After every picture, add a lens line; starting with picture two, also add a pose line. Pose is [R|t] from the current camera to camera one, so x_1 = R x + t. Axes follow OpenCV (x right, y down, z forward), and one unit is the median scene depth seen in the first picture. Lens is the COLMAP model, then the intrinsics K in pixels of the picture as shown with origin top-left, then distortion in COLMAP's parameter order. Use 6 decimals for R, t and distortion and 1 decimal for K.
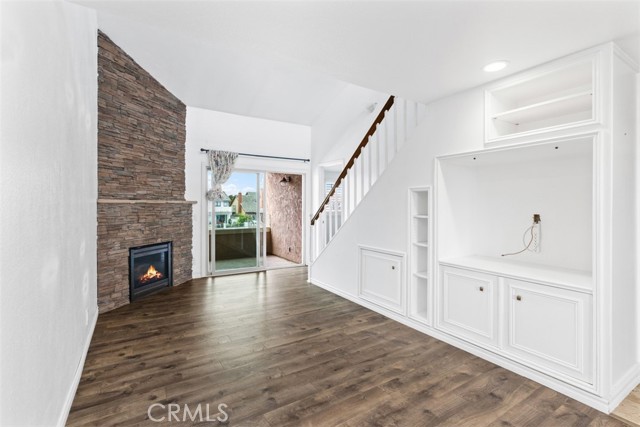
lens RADIAL K [[295.9, 0, 318.4], [0, 295.9, 206.6], [0, 0, 1]] dist [-0.000199, 0.000915]
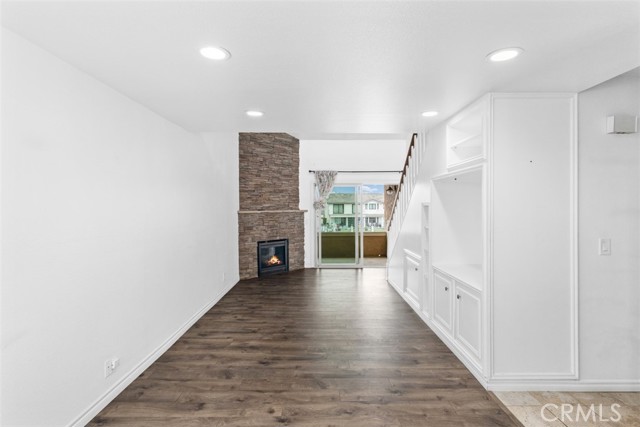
lens RADIAL K [[316.9, 0, 321.9], [0, 316.9, 212.6], [0, 0, 1]] dist [-0.005237, 0.000115]
pose [[0.851773, 0.005131, -0.523885, 0.624076], [0.002718, 0.999895, 0.014213, -0.042594], [0.523904, -0.013530, 0.851670, -0.288497]]
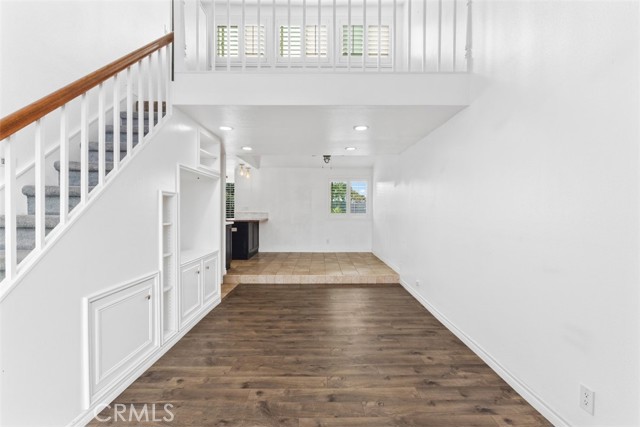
lens RADIAL K [[295.9, 0, 321.8], [0, 295.9, 213.1], [0, 0, 1]] dist [-0.000199, 0.000915]
pose [[-0.848795, -0.012458, 0.528576, -0.517988], [-0.005576, 0.999878, 0.014612, -0.014156], [-0.528693, 0.009456, -0.848760, 1.465997]]
